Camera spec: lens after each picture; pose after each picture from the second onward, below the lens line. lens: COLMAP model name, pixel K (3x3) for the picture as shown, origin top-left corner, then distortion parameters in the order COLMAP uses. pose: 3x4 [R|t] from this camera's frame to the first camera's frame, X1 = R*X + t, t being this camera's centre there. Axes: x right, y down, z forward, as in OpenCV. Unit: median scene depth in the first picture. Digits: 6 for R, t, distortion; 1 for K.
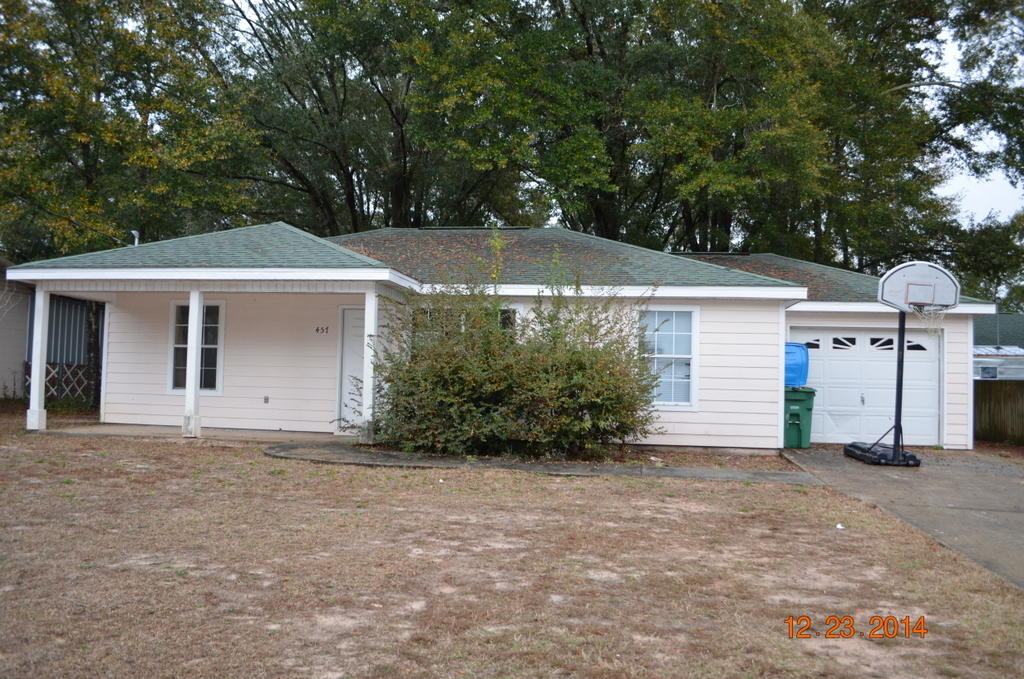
lens RADIAL K [[797.8, 0, 511.9], [0, 797.8, 341.5], [0, 0, 1]] dist [-0.066140, -0.002330]
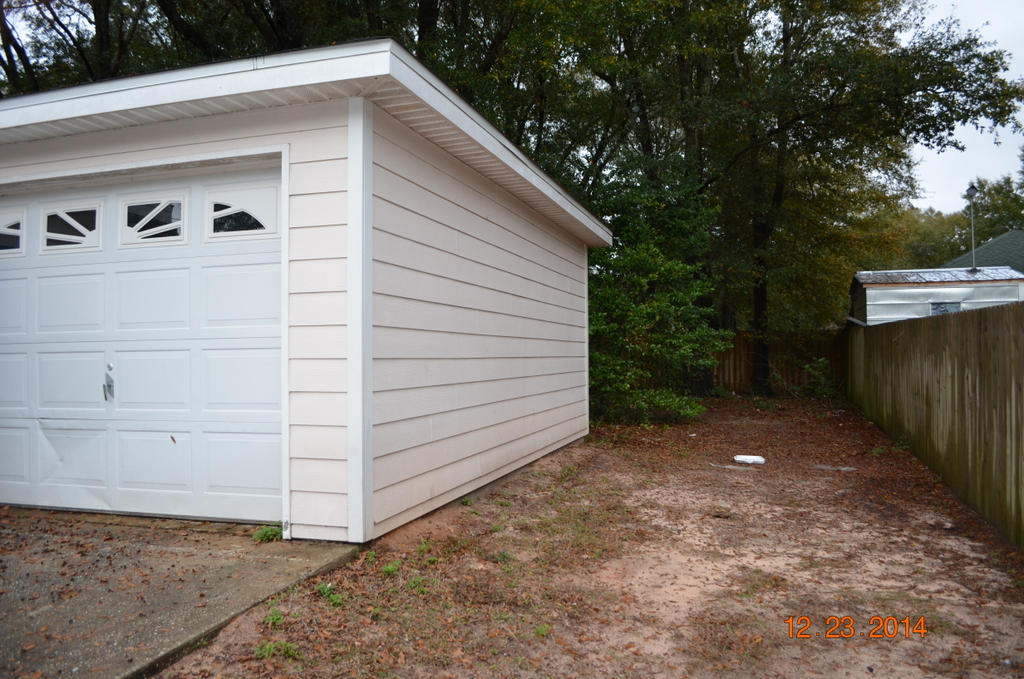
lens RADIAL K [[797.8, 0, 511.9], [0, 797.8, 341.4], [0, 0, 1]] dist [-0.066140, -0.002330]
pose [[0.988737, -0.041019, -0.143932, 0.668319], [0.045730, 0.998516, 0.029573, 0.052375], [0.142506, -0.035822, 0.989146, 0.678771]]
